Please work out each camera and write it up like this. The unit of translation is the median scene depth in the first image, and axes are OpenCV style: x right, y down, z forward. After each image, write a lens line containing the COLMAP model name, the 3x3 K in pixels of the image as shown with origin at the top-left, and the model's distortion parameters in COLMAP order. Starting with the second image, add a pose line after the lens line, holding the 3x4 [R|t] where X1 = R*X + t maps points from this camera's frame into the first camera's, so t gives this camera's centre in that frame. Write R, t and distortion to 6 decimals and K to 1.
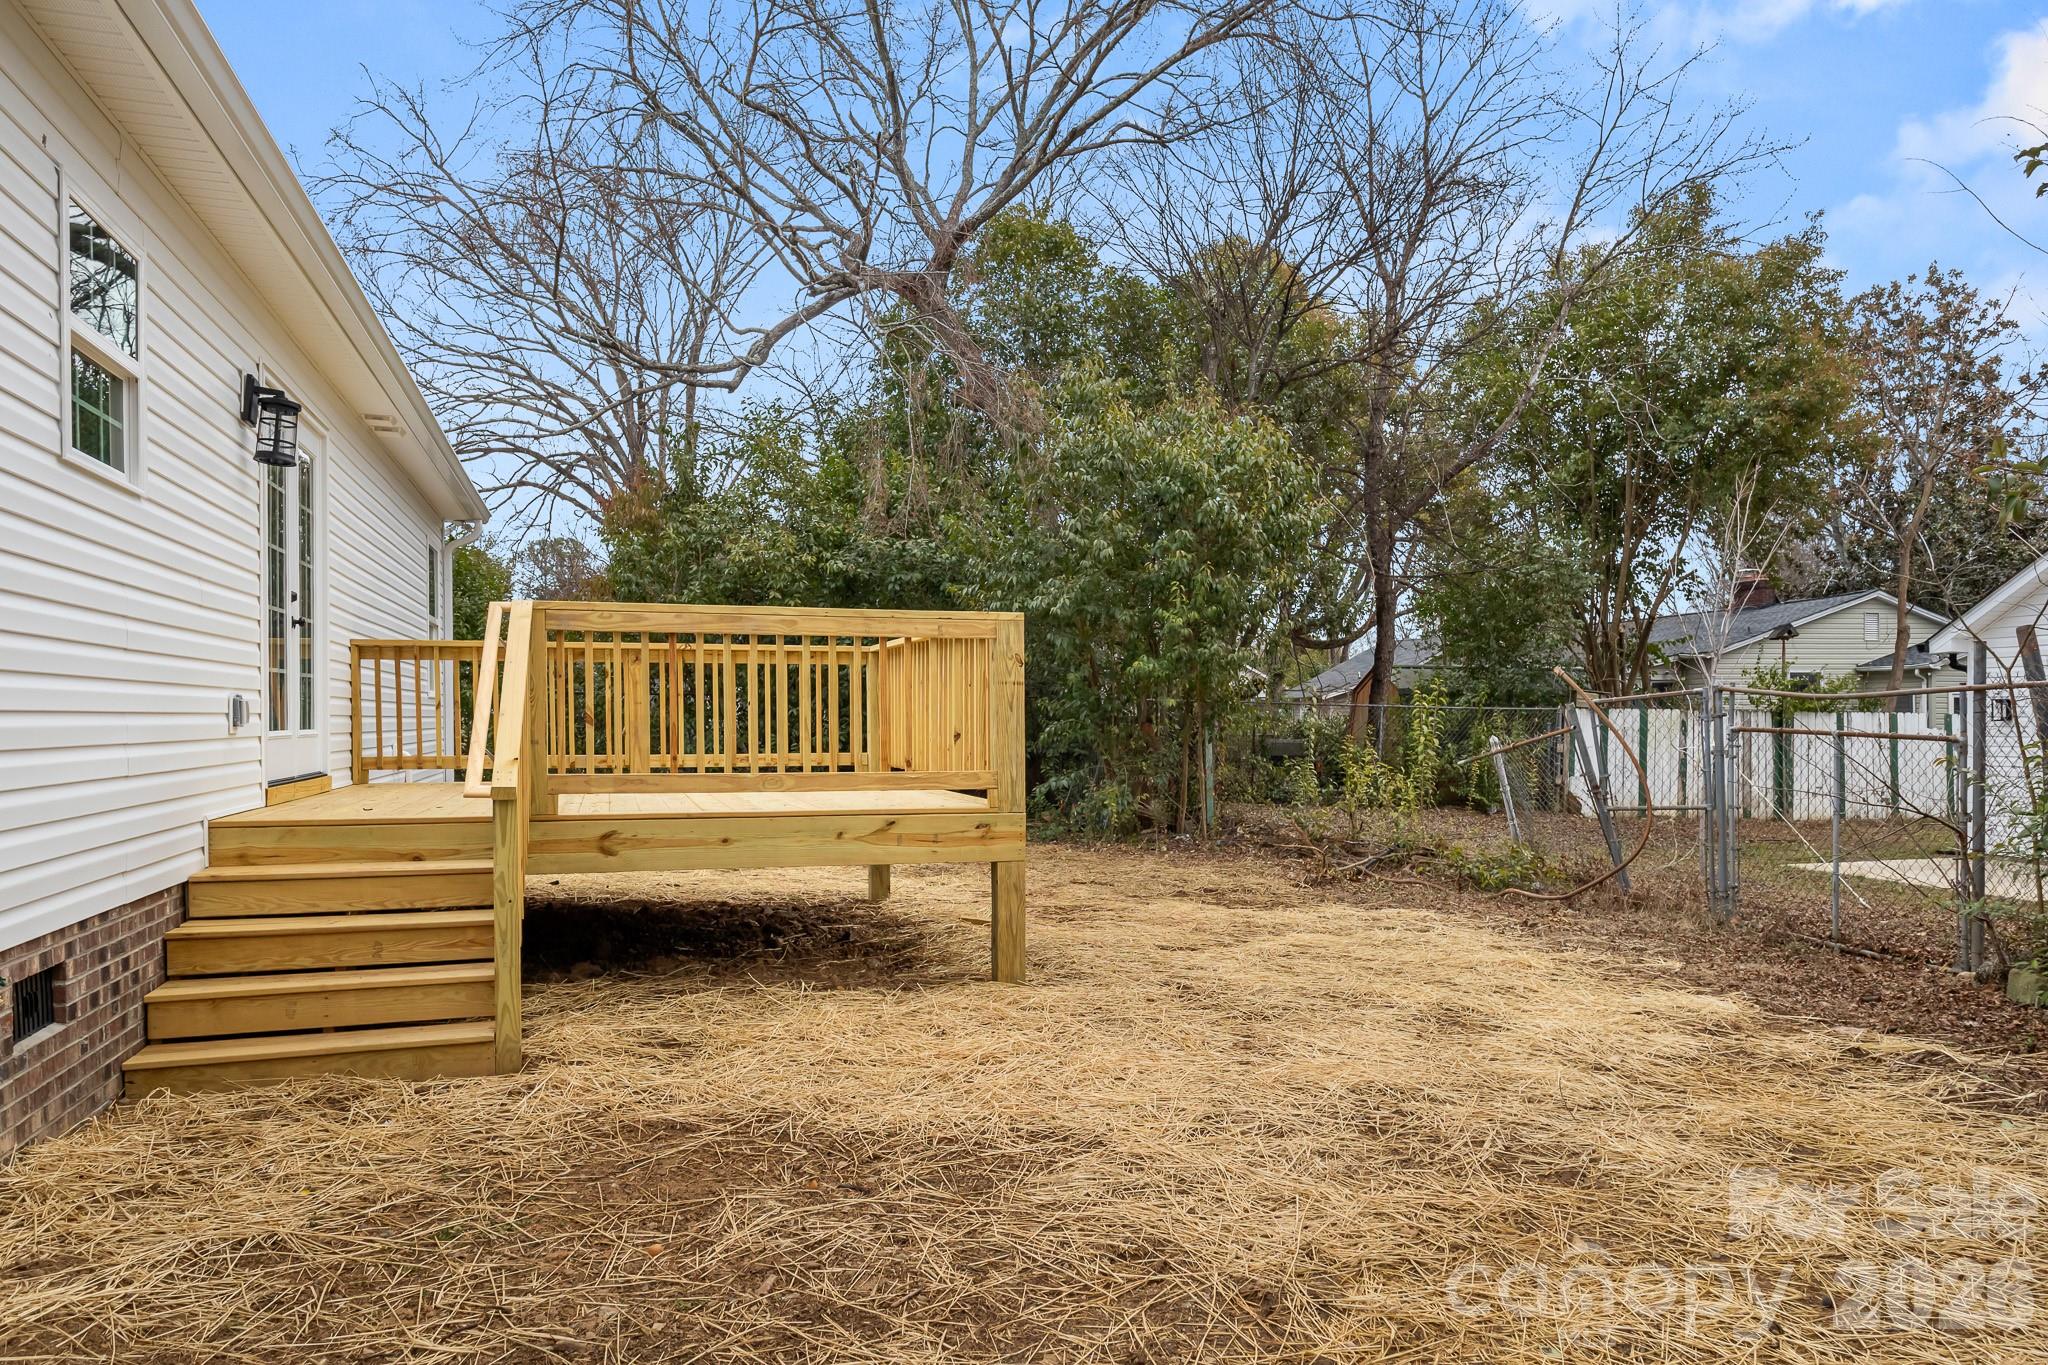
lens RADIAL K [[1333.4, 0, 1026.3], [0, 1333.4, 700.4], [0, 0, 1]] dist [-0.014886, 0.010170]
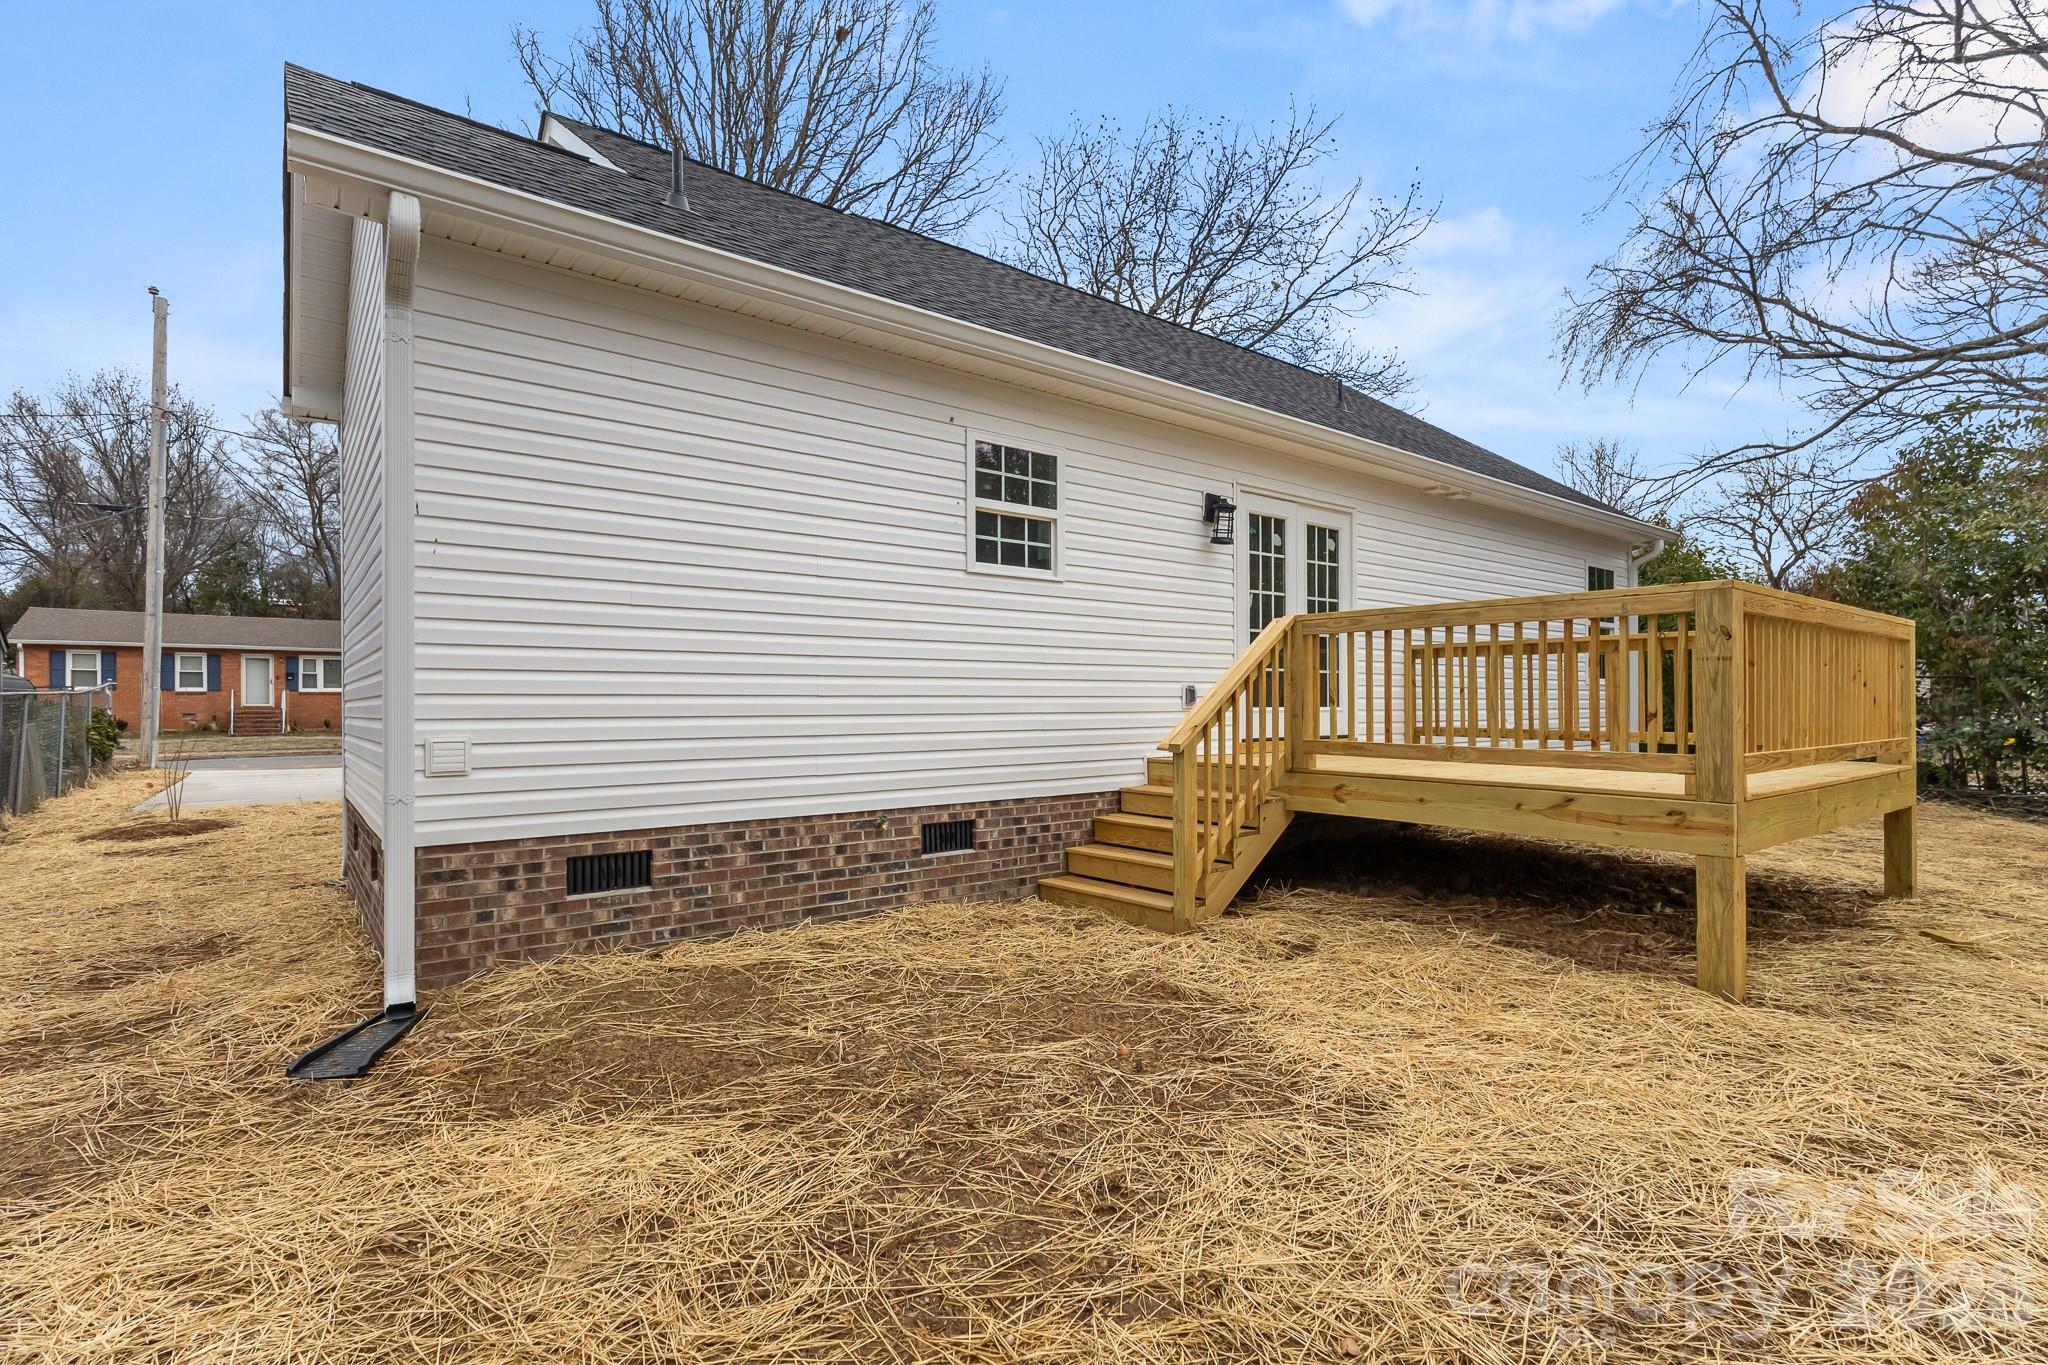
lens RADIAL K [[931.0, 0, 1036.6], [0, 931.0, 685.0], [0, 0, 1]] dist [0.000780, -0.001592]
pose [[0.397885, -0.015017, -0.917312, 0.543960], [0.012666, 0.999861, -0.010874, 0.007802], [0.917348, -0.007292, 0.398020, 0.459615]]
